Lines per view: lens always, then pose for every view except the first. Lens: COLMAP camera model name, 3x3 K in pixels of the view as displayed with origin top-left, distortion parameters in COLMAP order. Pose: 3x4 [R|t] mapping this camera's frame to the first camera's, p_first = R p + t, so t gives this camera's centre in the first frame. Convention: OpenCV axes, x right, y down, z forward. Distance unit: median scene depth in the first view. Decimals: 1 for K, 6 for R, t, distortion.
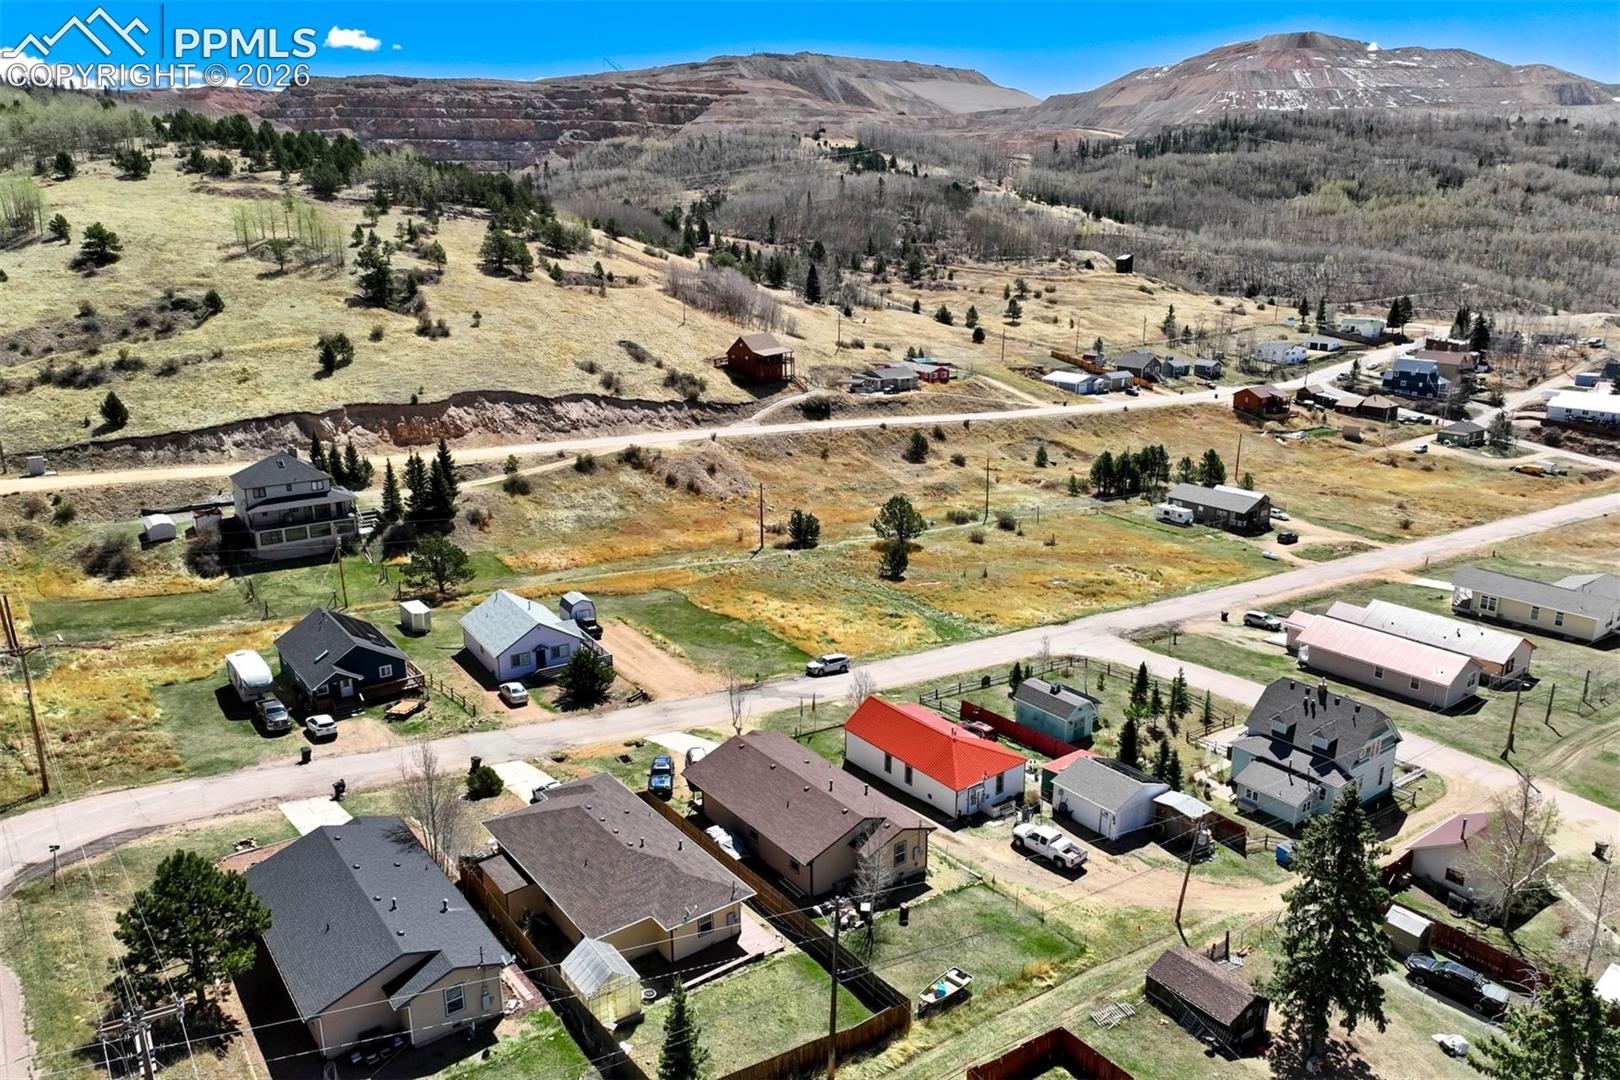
lens RADIAL K [[1140.7, 0, 820.8], [0, 1140.7, 545.6], [0, 0, 1]] dist [0.005927, 0.005803]
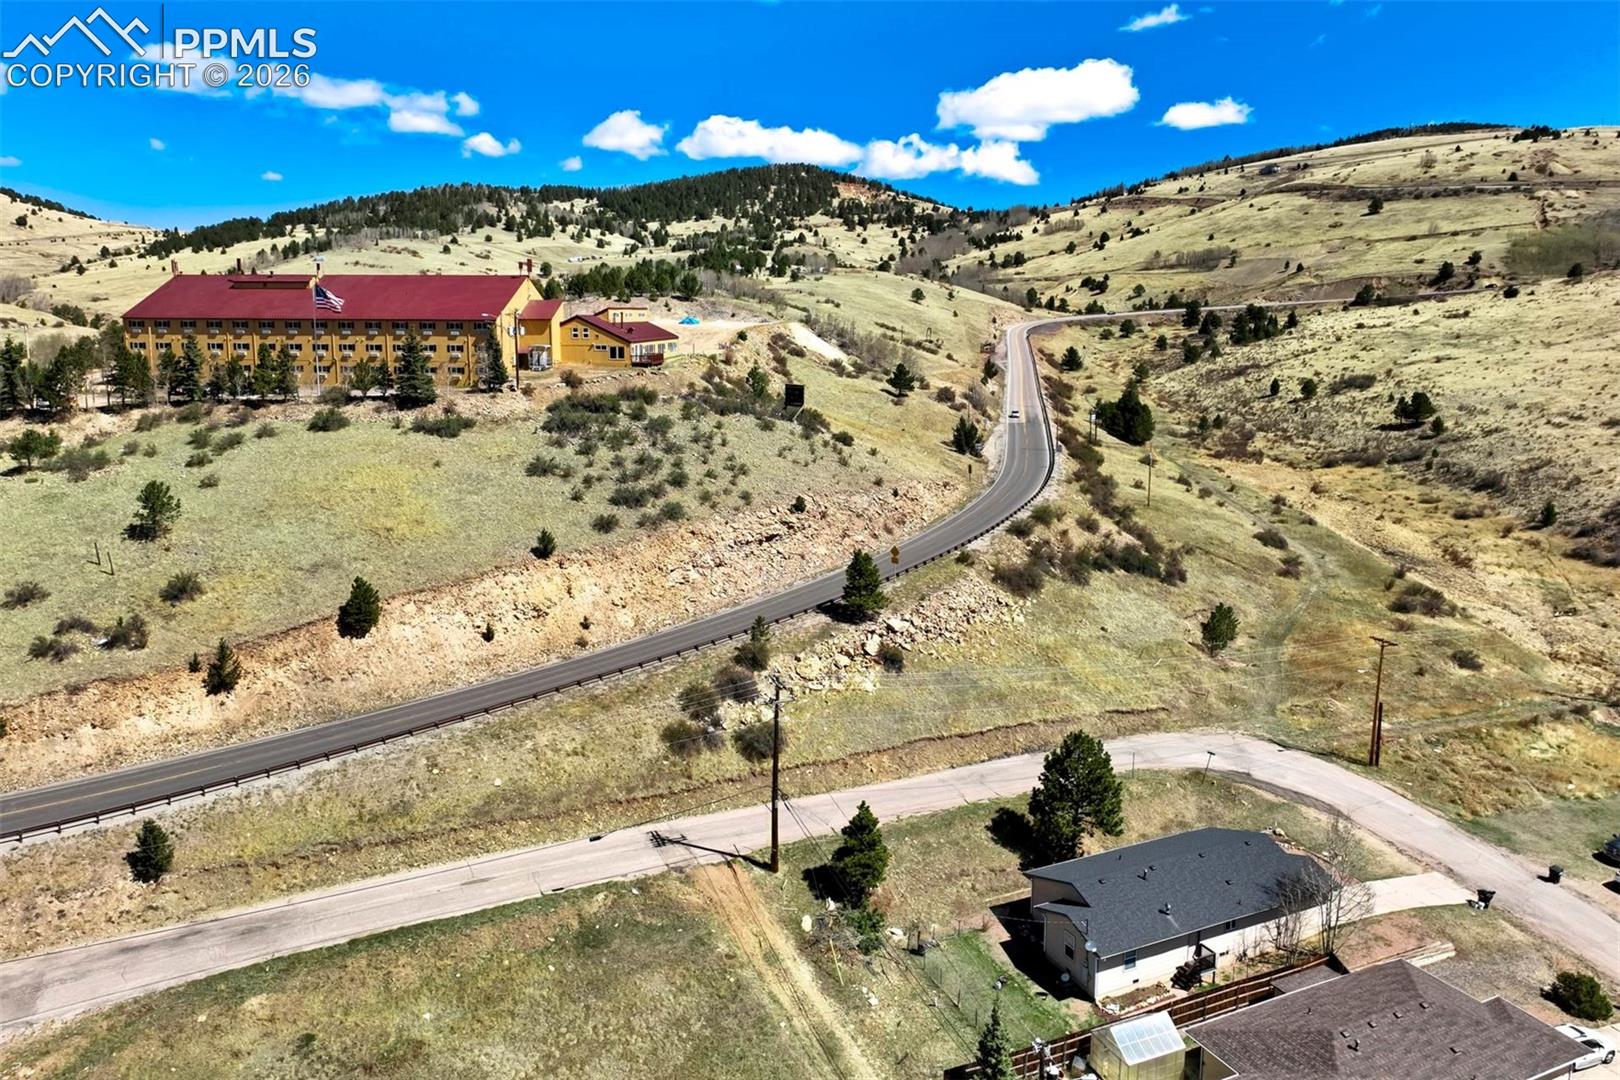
lens RADIAL K [[1140.7, 0, 812.3], [0, 1140.7, 539.7], [0, 0, 1]] dist [0.005927, 0.005803]
pose [[-0.227694, 0.193287, -0.954356, 0.276583], [-0.273400, 0.927984, 0.253175, -0.072759], [0.934563, 0.318567, -0.158452, 0.301885]]
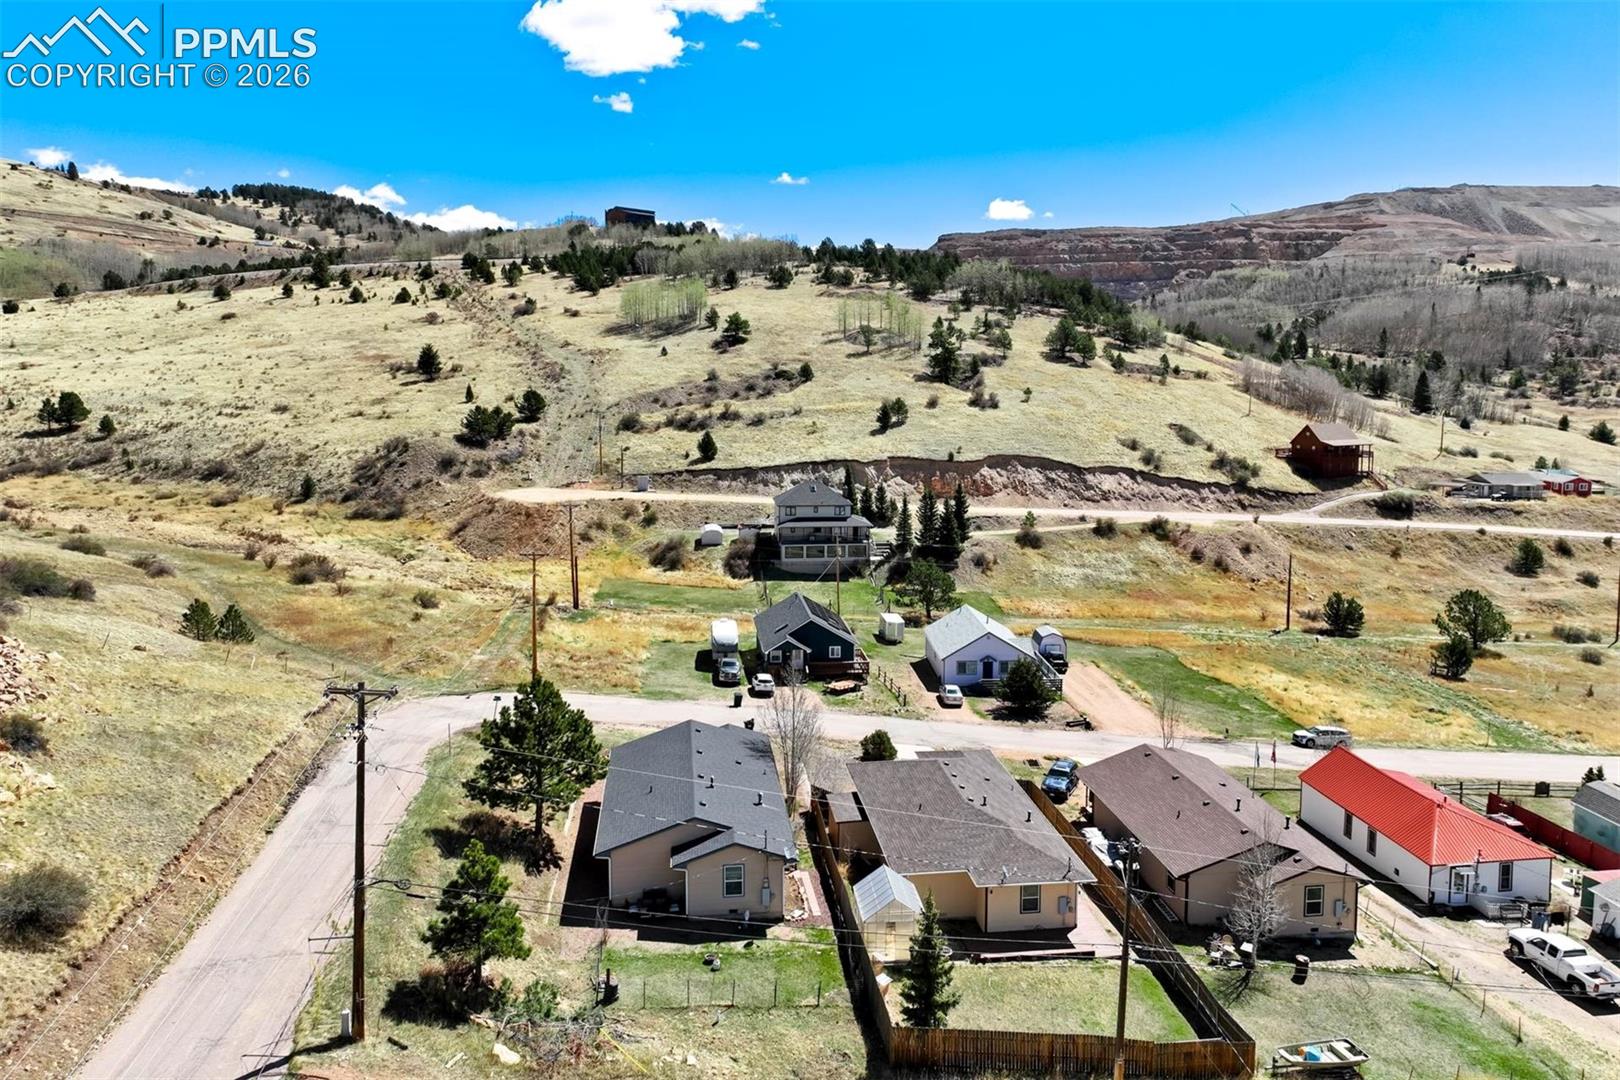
lens RADIAL K [[1140.7, 0, 818.6], [0, 1140.7, 484.2], [0, 0, 1]] dist [0.005927, 0.005803]
pose [[0.864937, 0.052745, -0.499101, 0.074209], [-0.142043, 0.979529, -0.142644, 0.073869], [0.481360, 0.194272, 0.854723, 0.057398]]
